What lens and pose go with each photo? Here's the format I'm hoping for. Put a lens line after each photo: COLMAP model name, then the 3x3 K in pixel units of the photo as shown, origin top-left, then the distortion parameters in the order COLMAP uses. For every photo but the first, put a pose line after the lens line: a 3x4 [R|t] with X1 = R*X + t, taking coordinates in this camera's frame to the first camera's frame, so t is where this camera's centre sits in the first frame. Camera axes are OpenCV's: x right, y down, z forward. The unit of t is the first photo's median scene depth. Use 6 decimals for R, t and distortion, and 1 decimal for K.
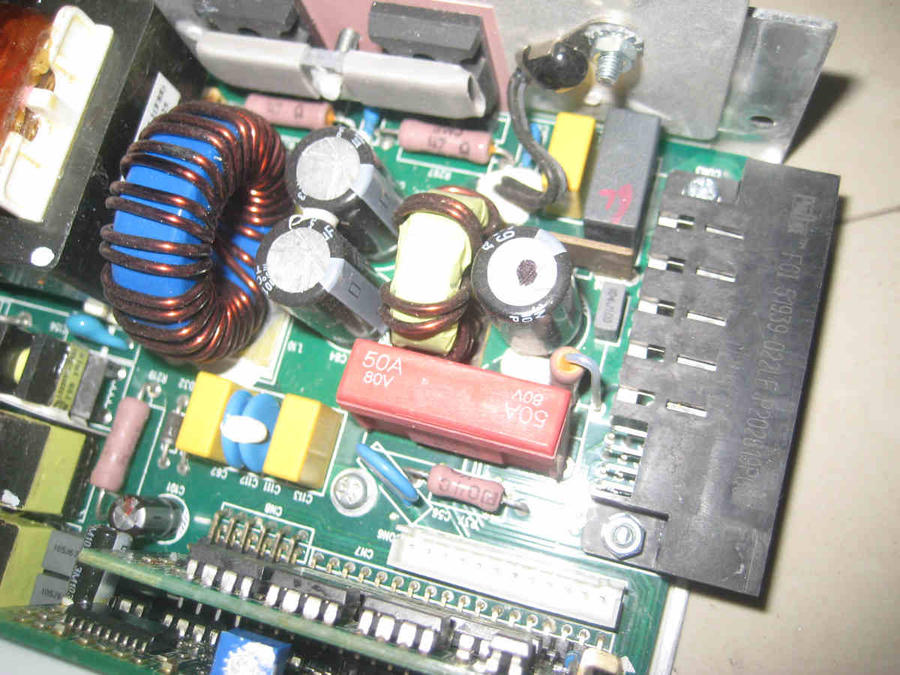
lens RADIAL K [[941.0, 0, 450.0], [0, 941.0, 337.5], [0, 0, 1]] dist [-0.140205, 0.156494]
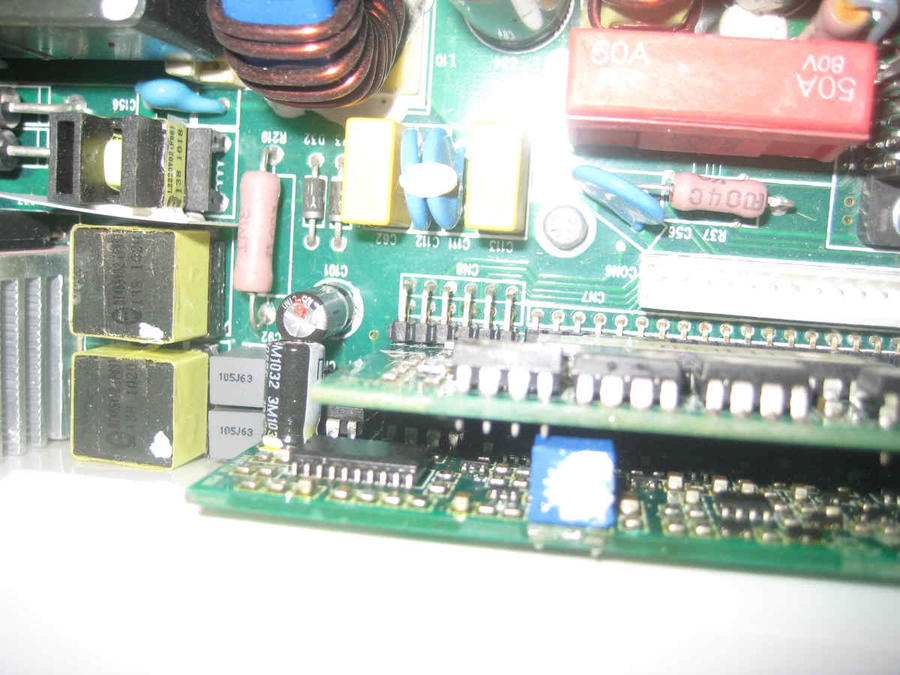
lens RADIAL K [[941.0, 0, 450.0], [0, 941.0, 337.5], [0, 0, 1]] dist [-0.140205, 0.156494]
pose [[0.978199, -0.207666, -0.001392, -0.222247], [0.197516, 0.928273, 0.315113, -0.020472], [-0.064146, -0.308518, 0.949053, 0.218198]]
